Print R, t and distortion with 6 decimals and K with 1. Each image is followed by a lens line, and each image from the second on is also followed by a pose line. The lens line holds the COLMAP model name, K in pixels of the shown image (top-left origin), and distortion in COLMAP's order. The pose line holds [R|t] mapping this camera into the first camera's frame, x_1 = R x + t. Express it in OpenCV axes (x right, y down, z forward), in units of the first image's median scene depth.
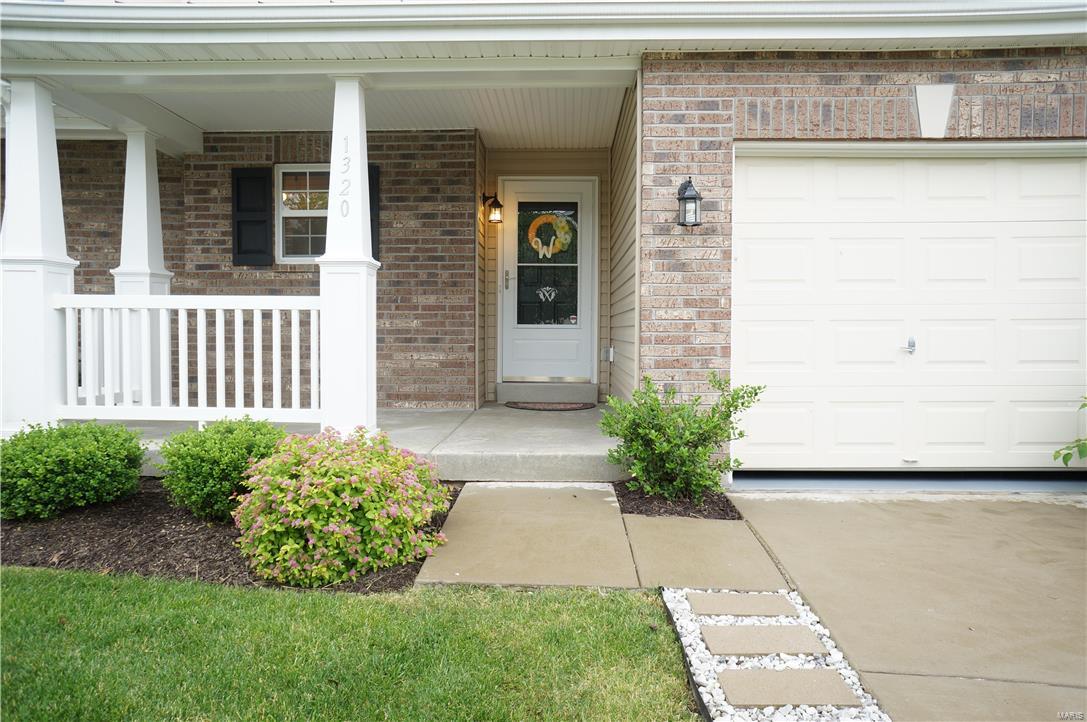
lens RADIAL K [[731.9, 0, 548.2], [0, 731.9, 355.4], [0, 0, 1]] dist [-0.072125, 0.094197]
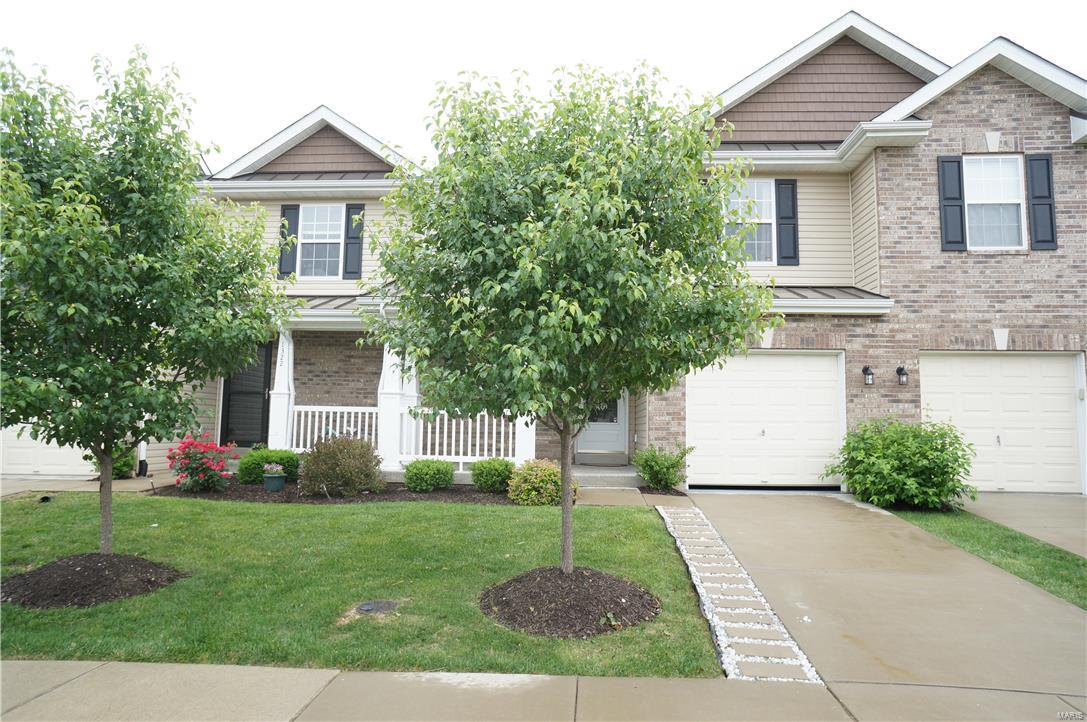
lens RADIAL K [[731.9, 0, 548.2], [0, 731.9, 355.4], [0, 0, 1]] dist [-0.072125, 0.094197]
pose [[0.999651, 0.007961, -0.025182, -0.151249], [-0.011291, 0.990786, -0.134967, 0.069197], [0.023876, 0.135205, 0.990530, -1.468088]]
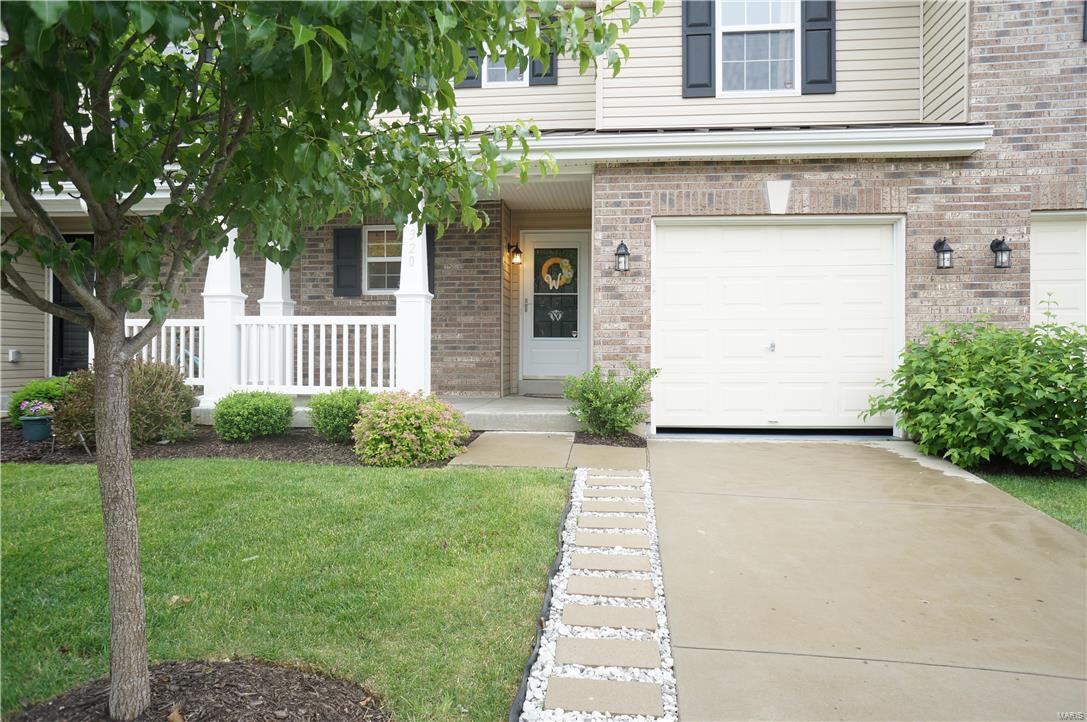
lens RADIAL K [[731.9, 0, 548.2], [0, 731.9, 355.4], [0, 0, 1]] dist [-0.072125, 0.094197]
pose [[0.996841, -0.000770, -0.079423, 0.154428], [-0.001891, 0.999439, -0.033430, 0.060691], [0.079404, 0.033474, 0.996280, -0.596998]]
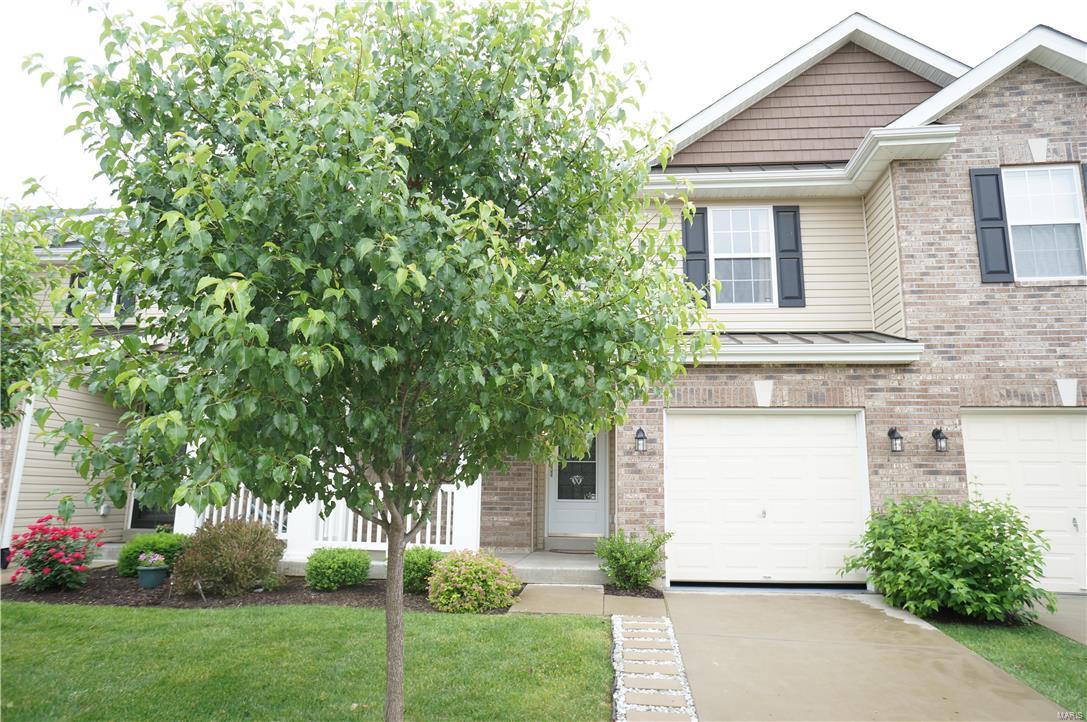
lens RADIAL K [[731.9, 0, 548.2], [0, 731.9, 355.4], [0, 0, 1]] dist [-0.072125, 0.094197]
pose [[0.997683, -0.004453, -0.067888, 0.075023], [-0.011210, 0.973458, -0.228590, 0.025829], [0.067104, 0.228821, 0.971153, -0.997280]]
